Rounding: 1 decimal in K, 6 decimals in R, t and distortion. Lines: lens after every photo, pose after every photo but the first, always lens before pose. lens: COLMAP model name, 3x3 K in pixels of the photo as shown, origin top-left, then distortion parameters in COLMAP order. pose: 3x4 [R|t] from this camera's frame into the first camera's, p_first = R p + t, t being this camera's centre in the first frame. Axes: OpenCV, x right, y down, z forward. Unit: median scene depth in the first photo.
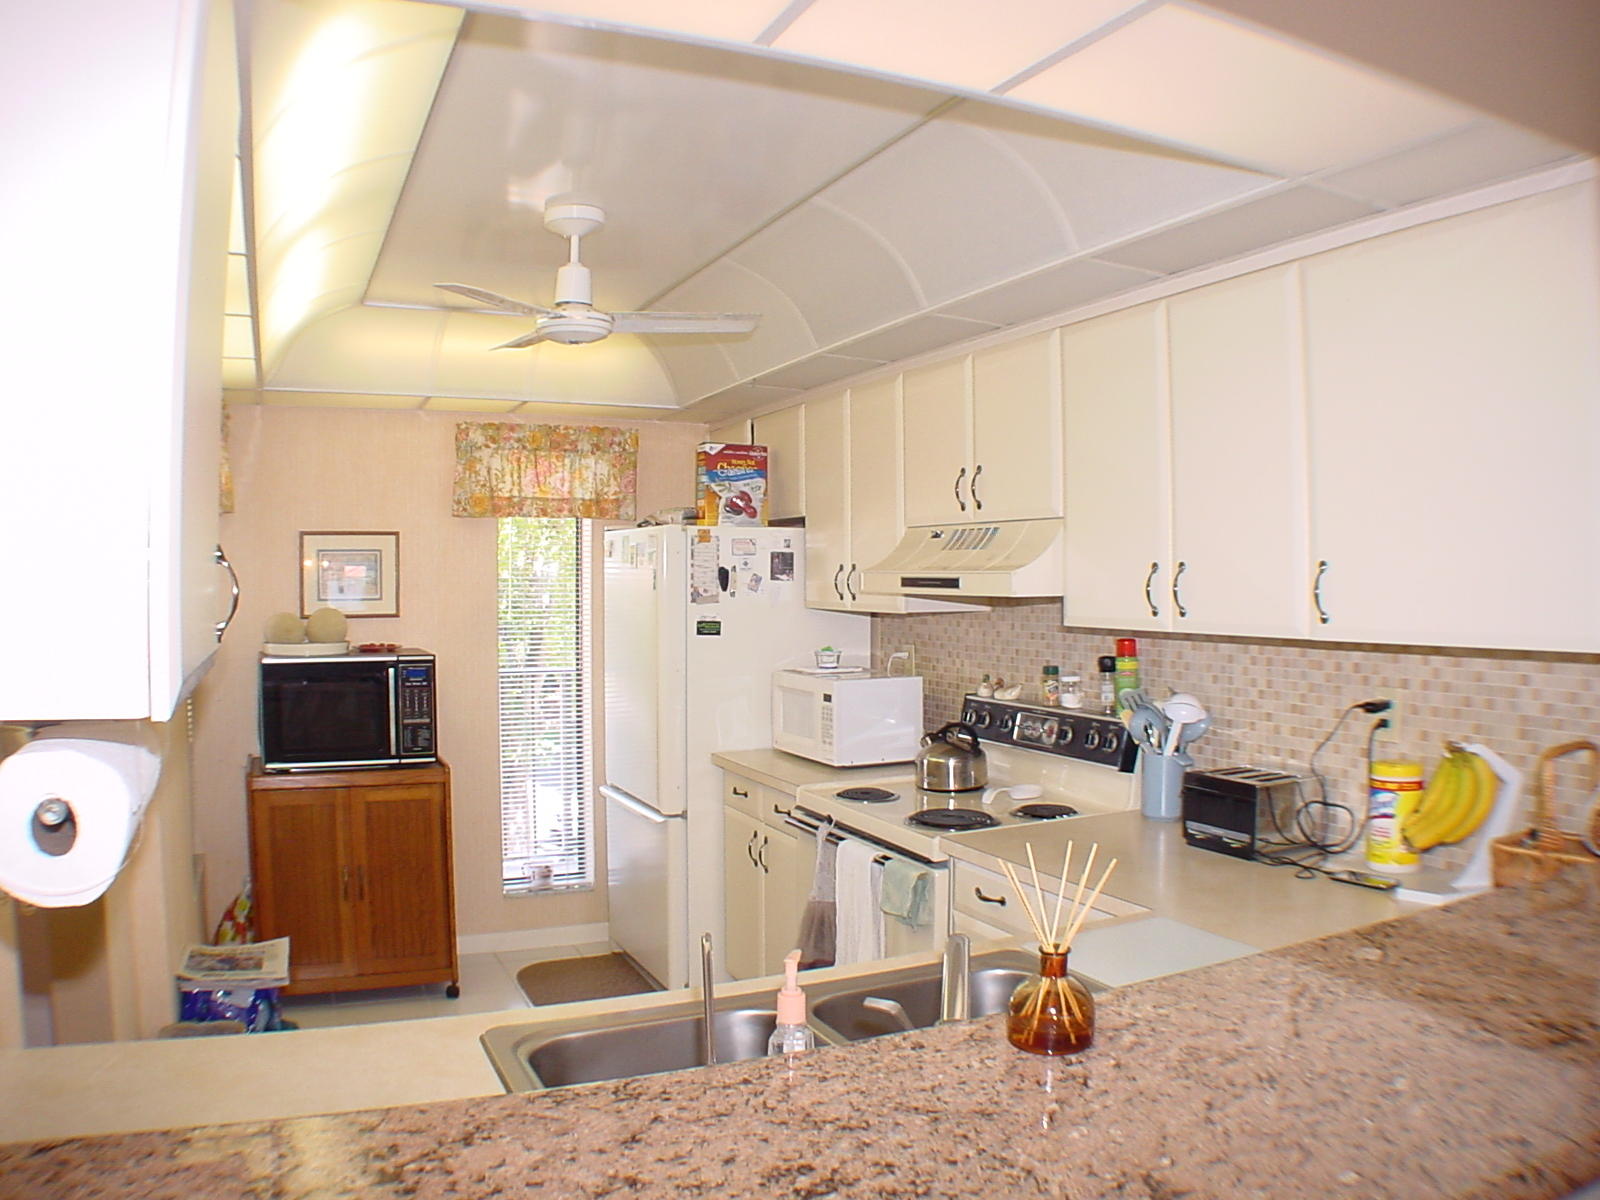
lens RADIAL K [[1198.3, 0, 796.9], [0, 1198.3, 582.7], [0, 0, 1]] dist [-0.264166, 0.114568]
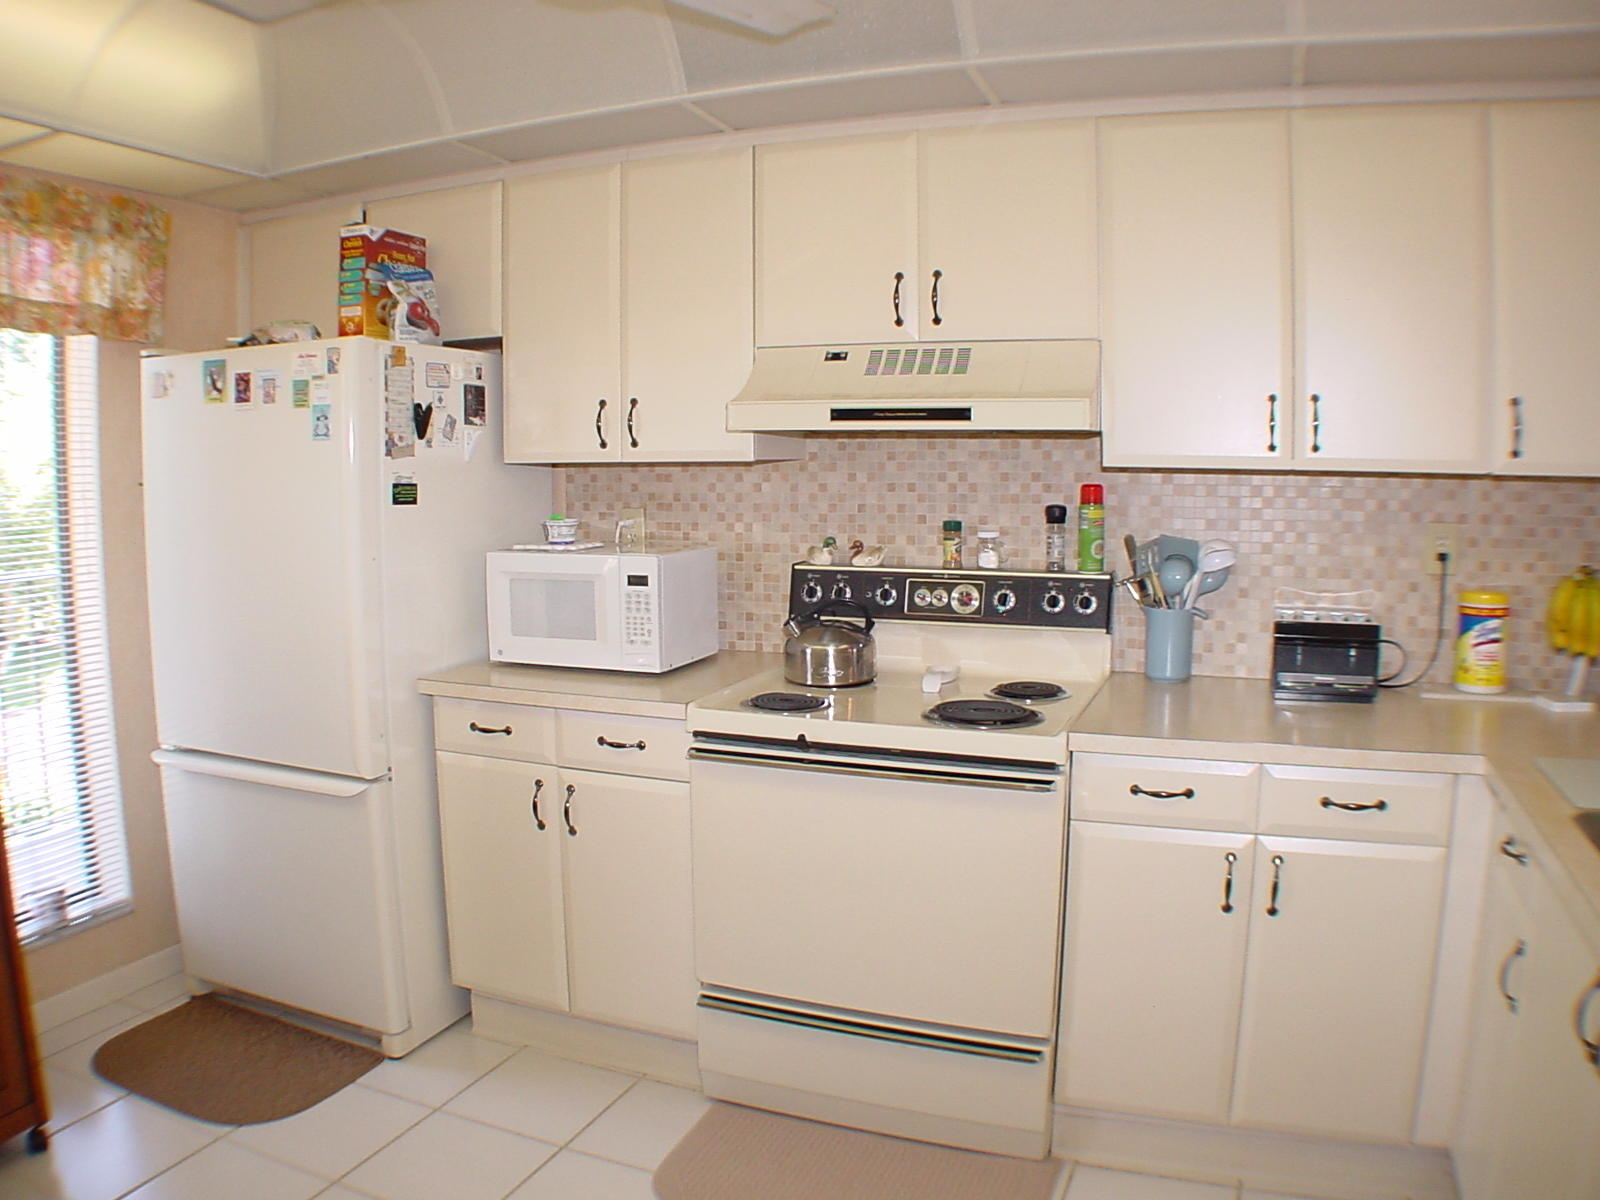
lens RADIAL K [[1198.3, 0, 796.9], [0, 1198.3, 582.7], [0, 0, 1]] dist [-0.264166, 0.114568]
pose [[0.730187, -0.071038, 0.679545, -0.364362], [0.006025, 0.995211, 0.097562, 0.025494], [-0.683221, -0.067145, 0.727118, 0.376871]]
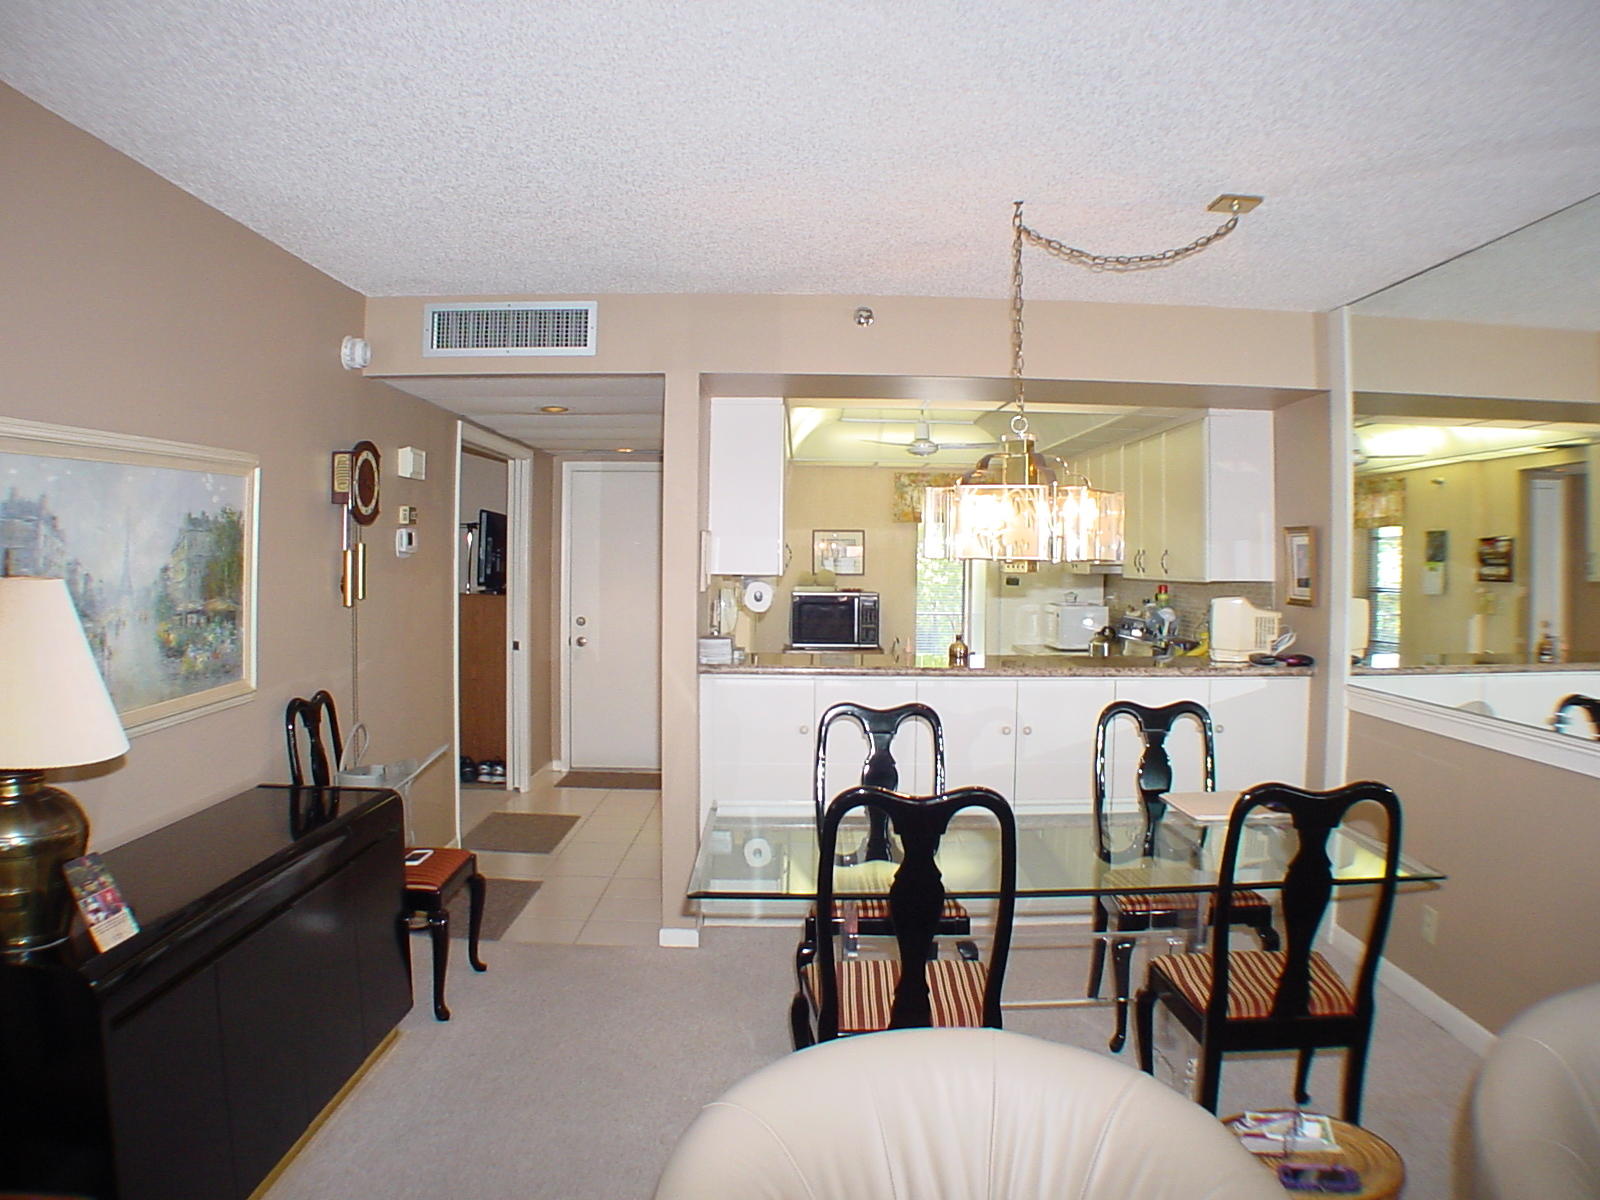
lens RADIAL K [[1198.3, 0, 796.9], [0, 1198.3, 582.7], [0, 0, 1]] dist [-0.264166, 0.114568]
pose [[0.908427, 0.018298, -0.417644, 0.425612], [-0.012117, 0.999774, 0.017447, 0.010543], [0.417869, -0.010788, 0.908443, -0.934876]]
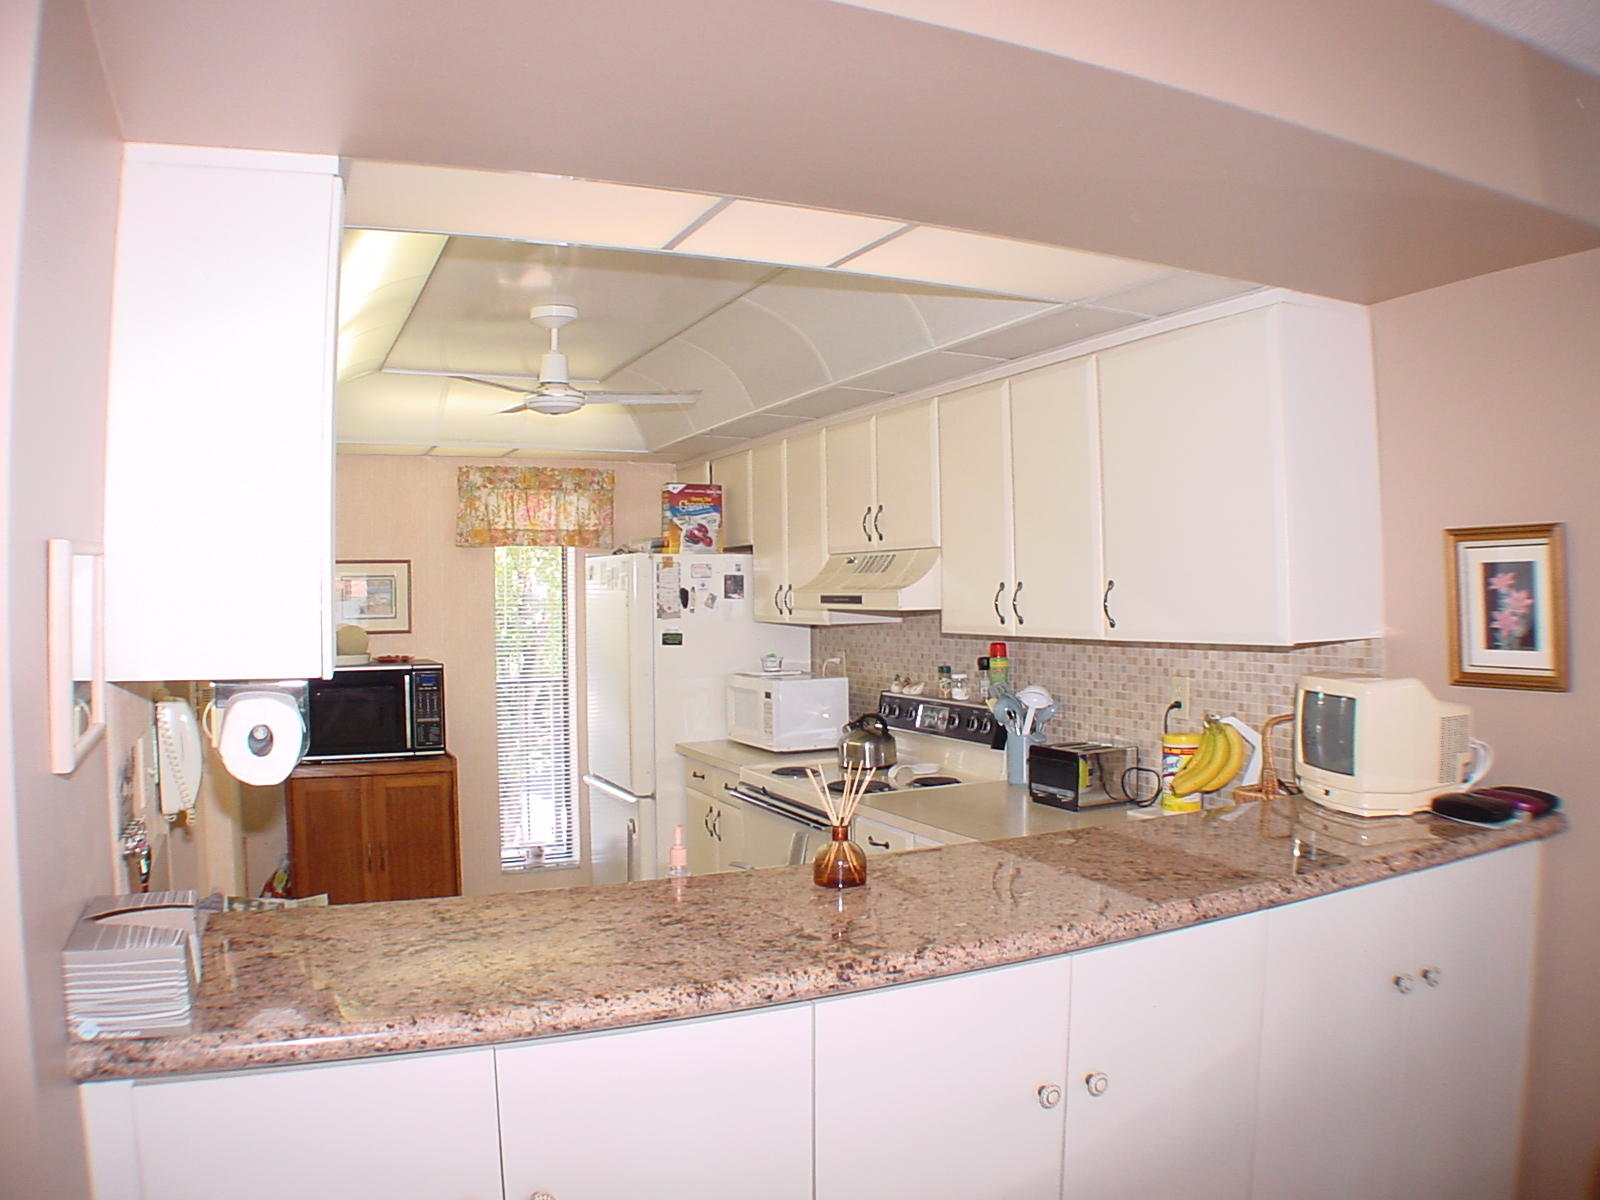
lens RADIAL K [[1198.3, 0, 796.9], [0, 1198.3, 582.7], [0, 0, 1]] dist [-0.264166, 0.114568]
pose [[0.999927, -0.010505, 0.006045, 0.044869], [0.010587, 0.999851, -0.013600, -0.000920], [-0.005902, 0.013663, 0.999889, -0.197993]]
